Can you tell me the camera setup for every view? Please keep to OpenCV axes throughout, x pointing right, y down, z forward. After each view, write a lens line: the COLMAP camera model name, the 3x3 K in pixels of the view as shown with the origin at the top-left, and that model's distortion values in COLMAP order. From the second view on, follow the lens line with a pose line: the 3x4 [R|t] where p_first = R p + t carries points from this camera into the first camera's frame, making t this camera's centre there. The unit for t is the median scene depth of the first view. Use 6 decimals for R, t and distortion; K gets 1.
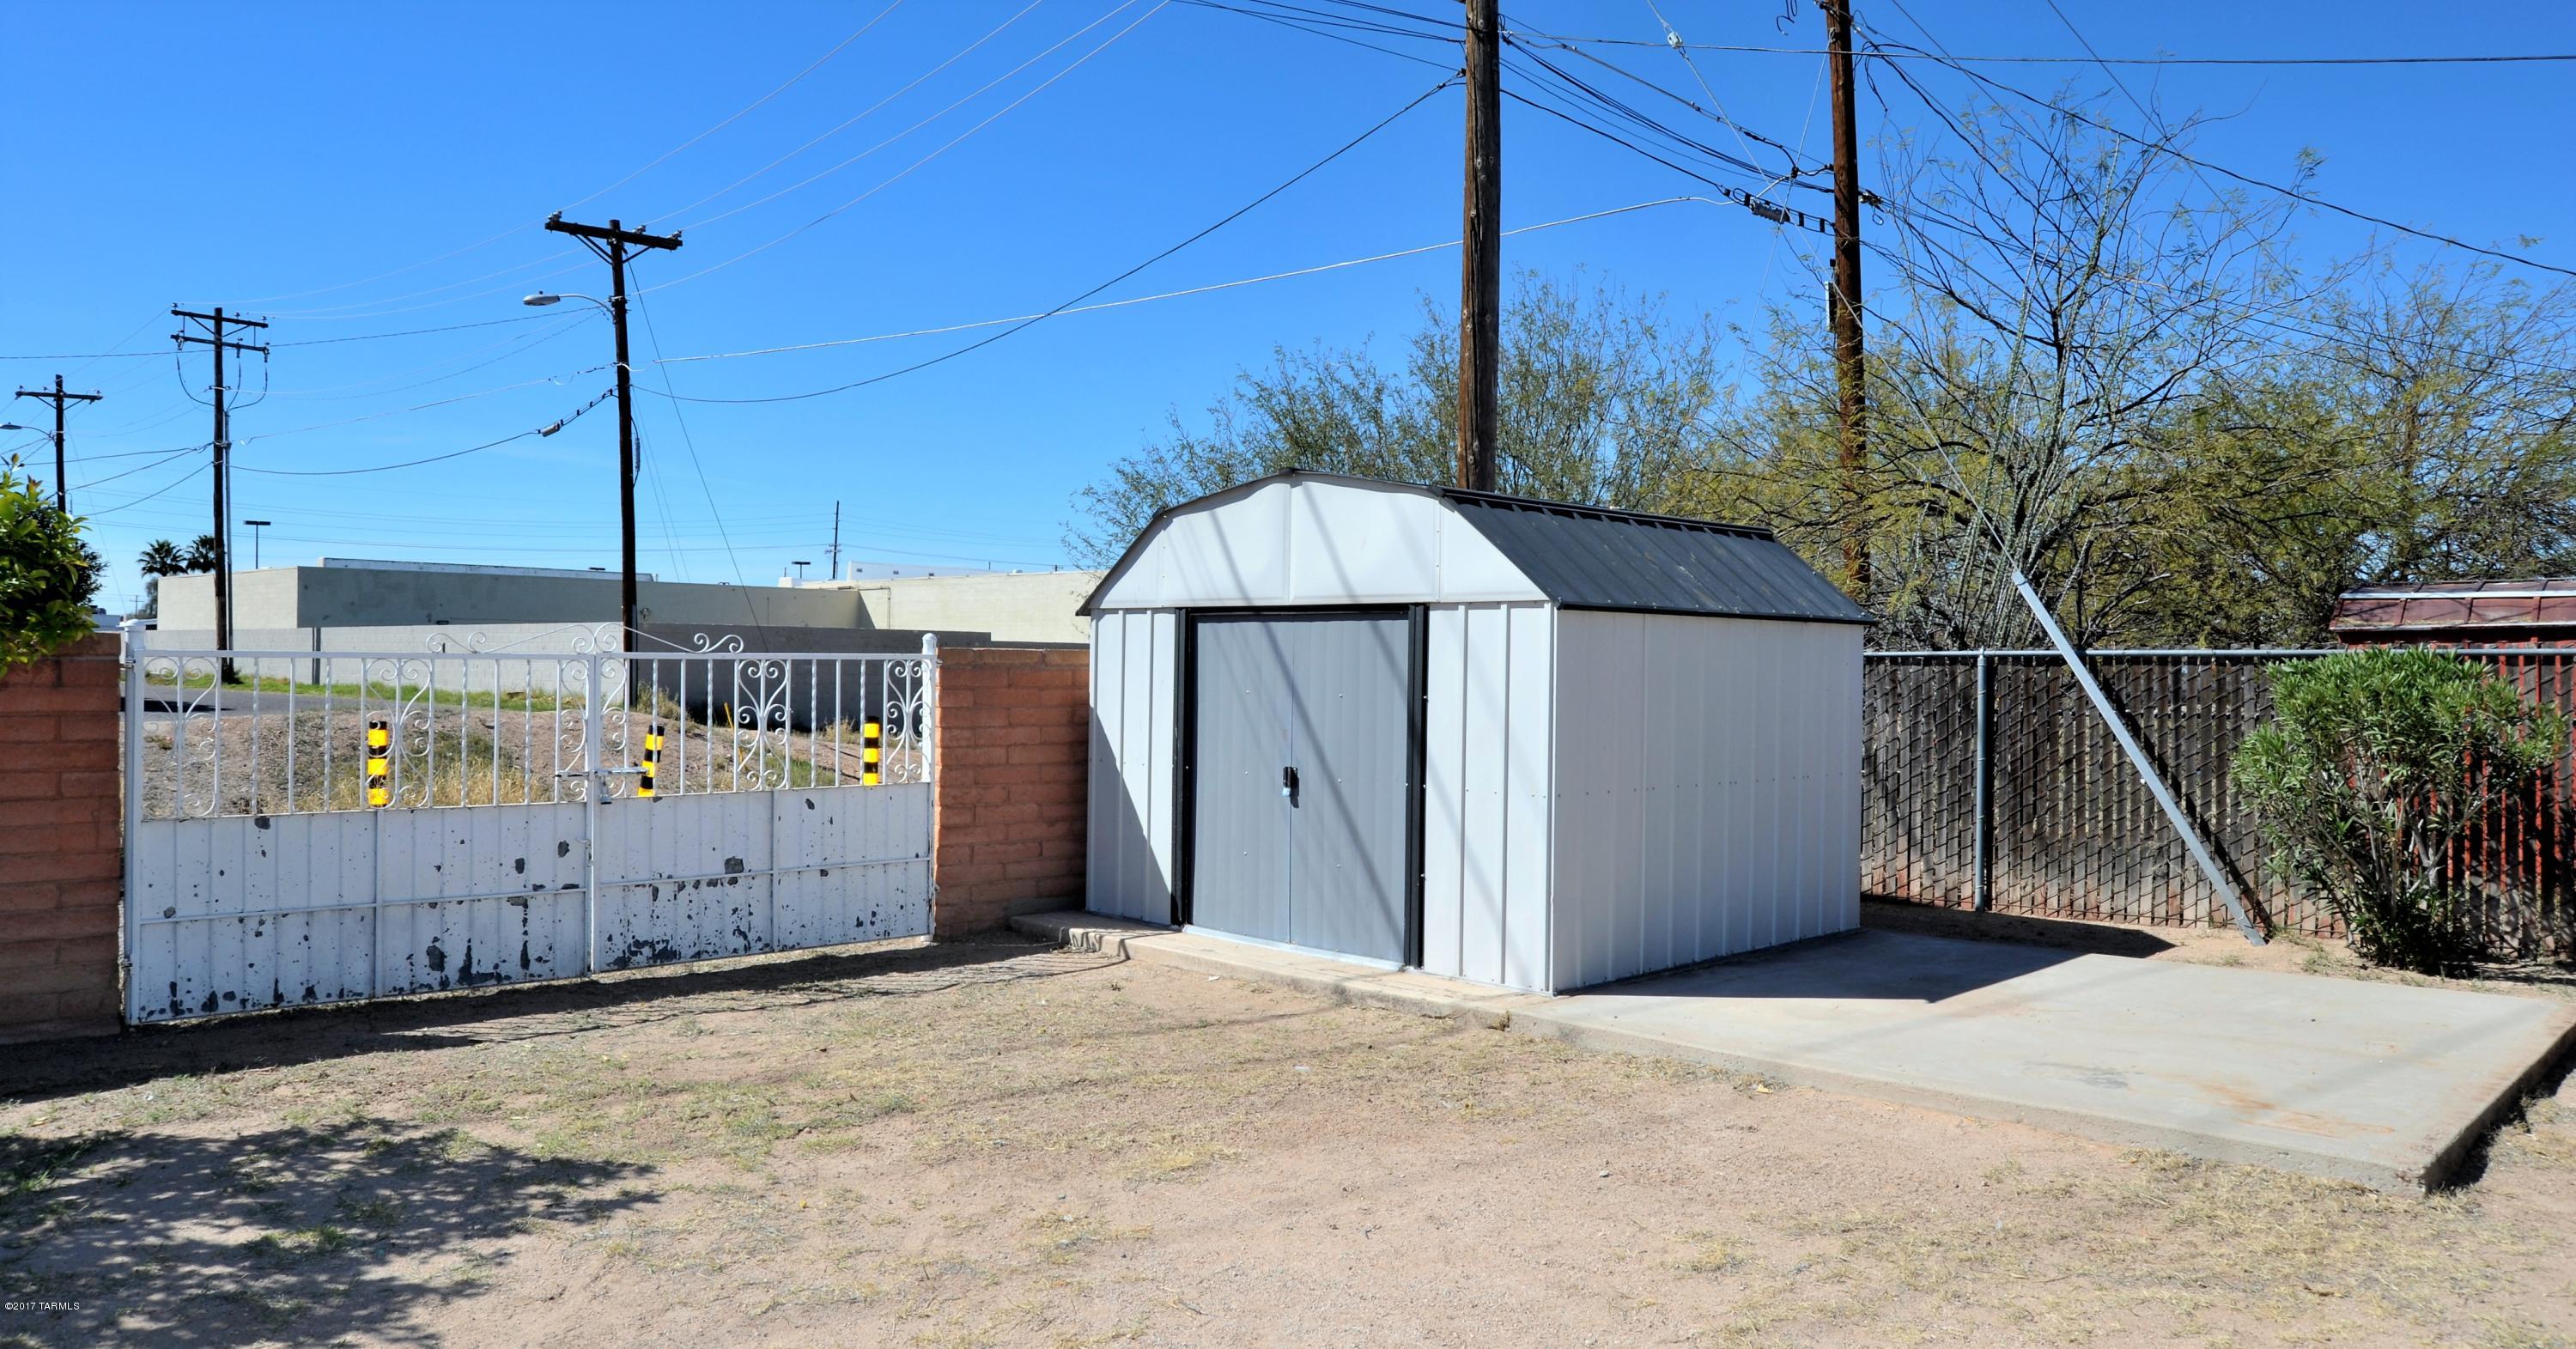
lens RADIAL K [[1657.7, 0, 1282.5], [0, 1657.7, 677.8], [0, 0, 1]] dist [0.000170, 0.000506]
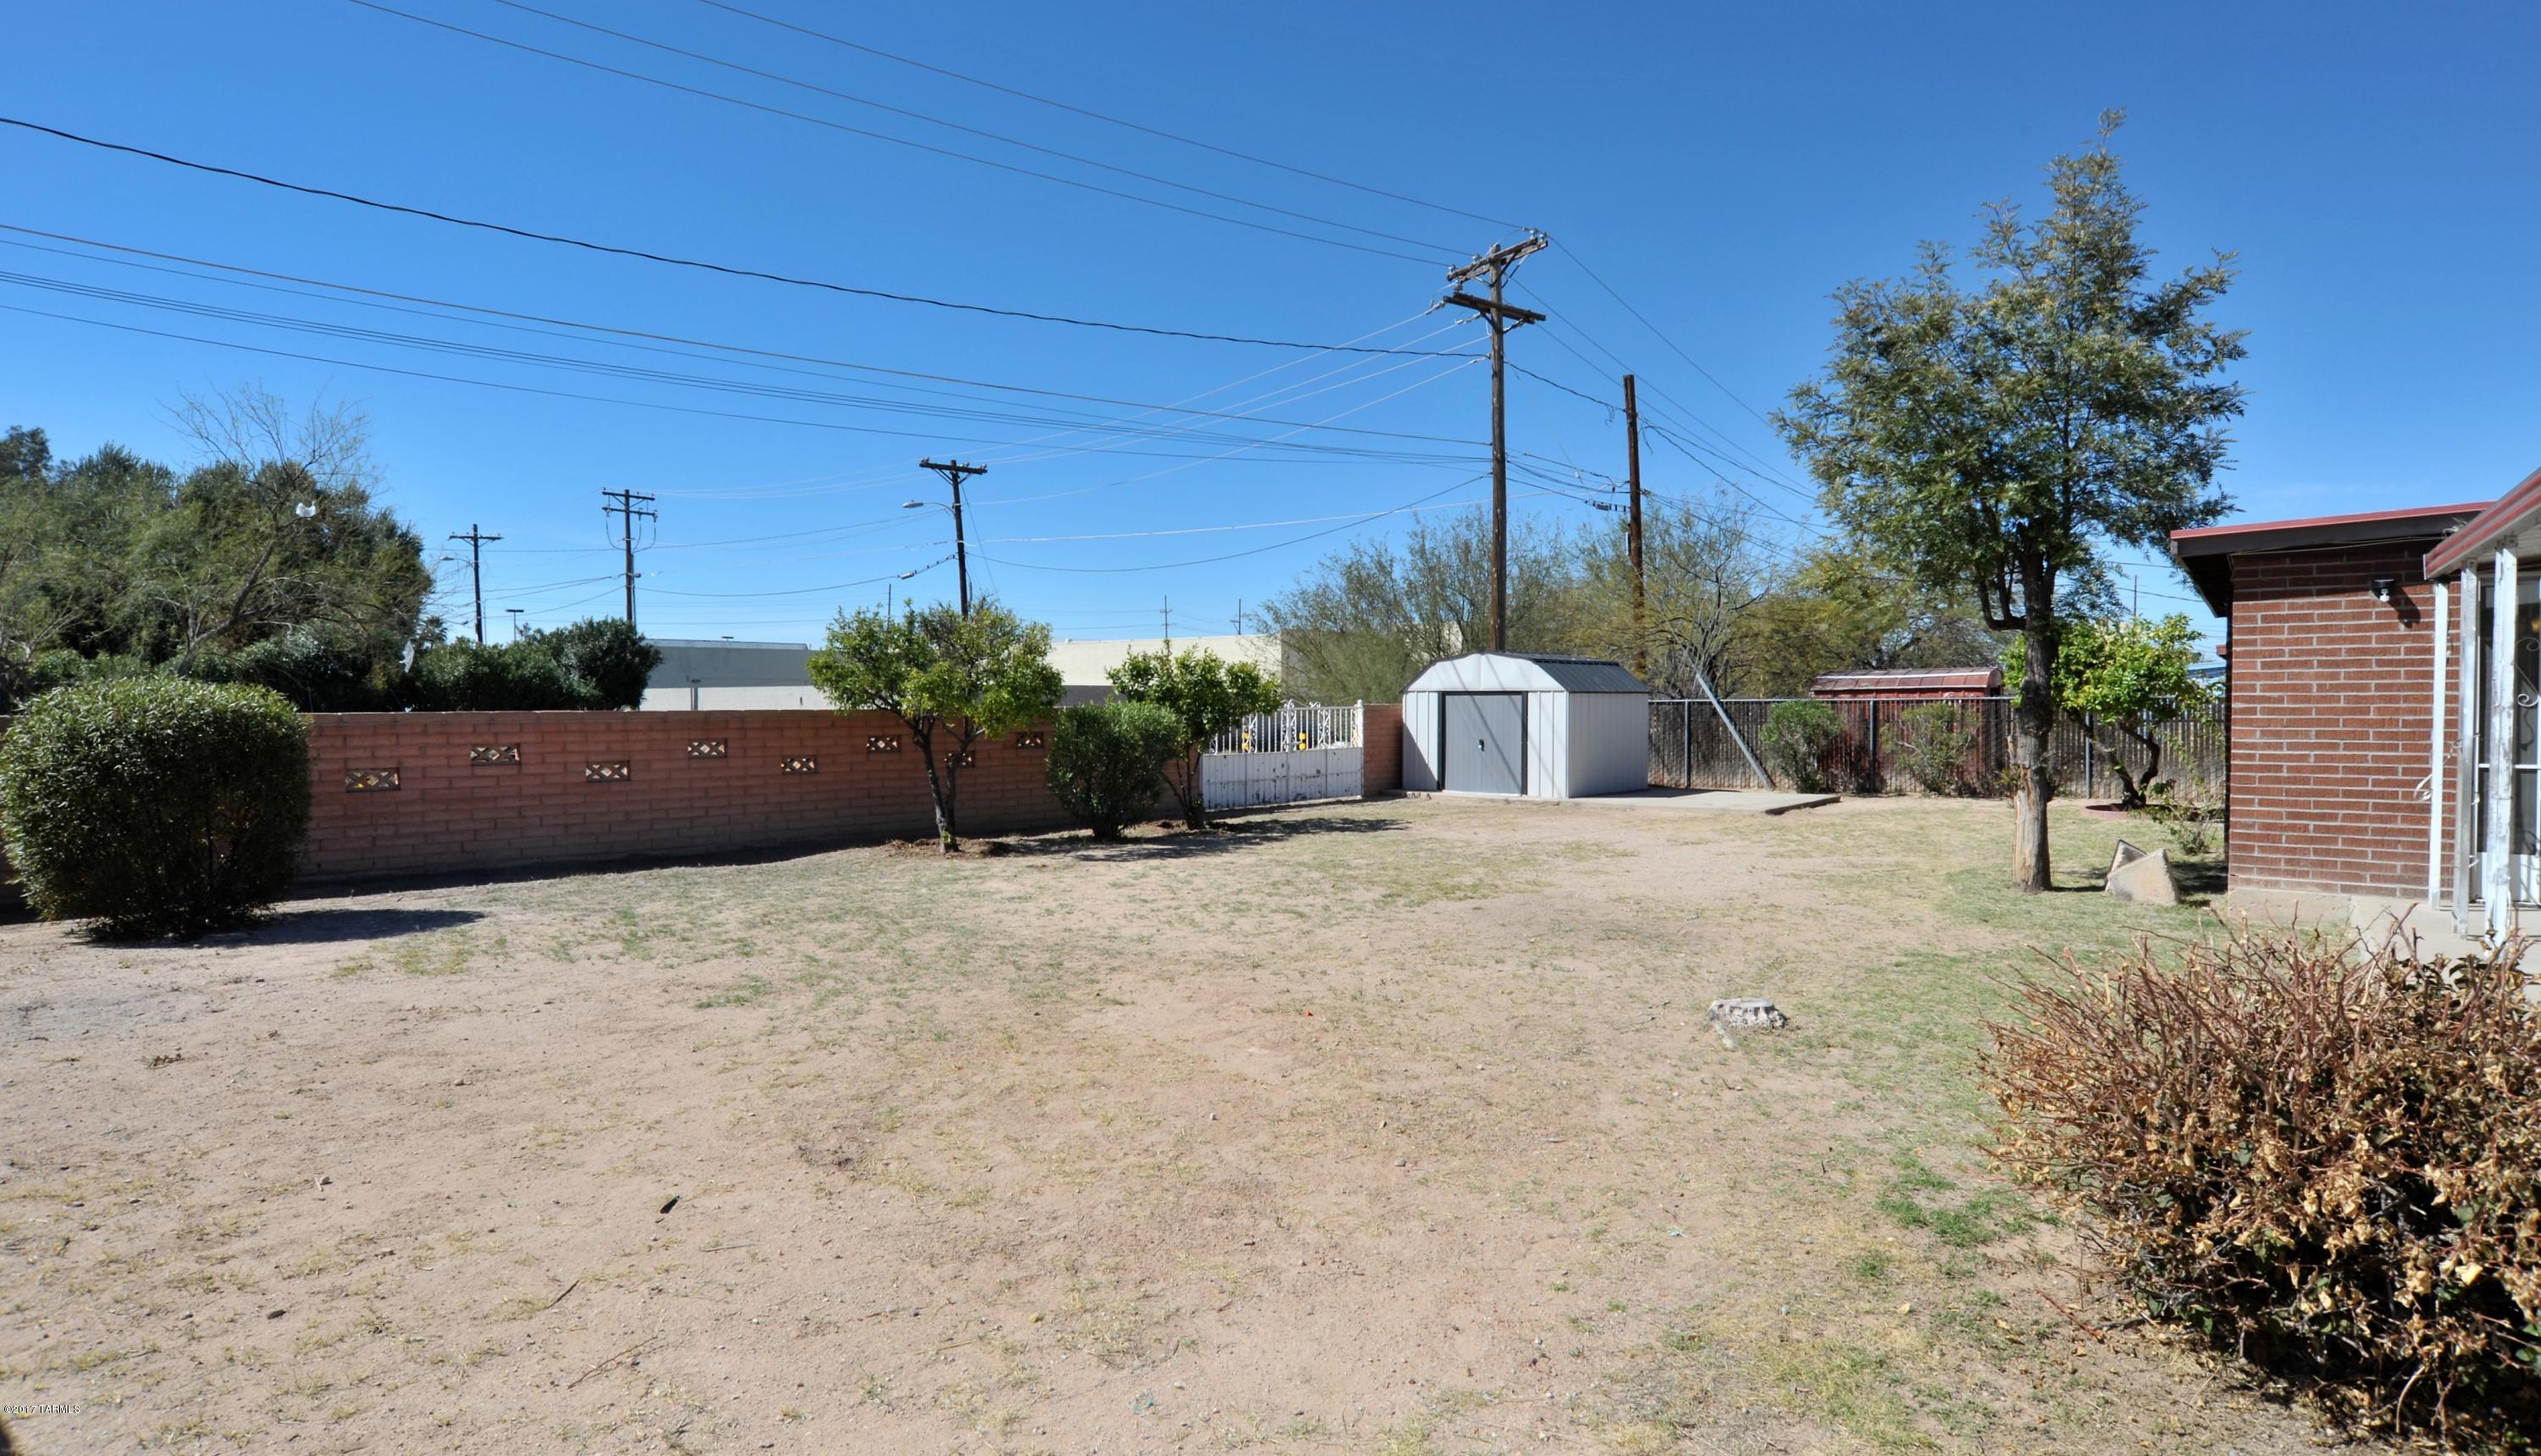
lens RADIAL K [[1310.5, 0, 1271.3], [0, 1310.5, 733.3], [0, 0, 1]] dist [-0.015450, -0.000198]
pose [[0.997685, -0.015456, 0.066222, -0.476558], [0.014243, 0.999723, 0.018749, -0.011238], [-0.066493, -0.017763, 0.997629, -1.290356]]
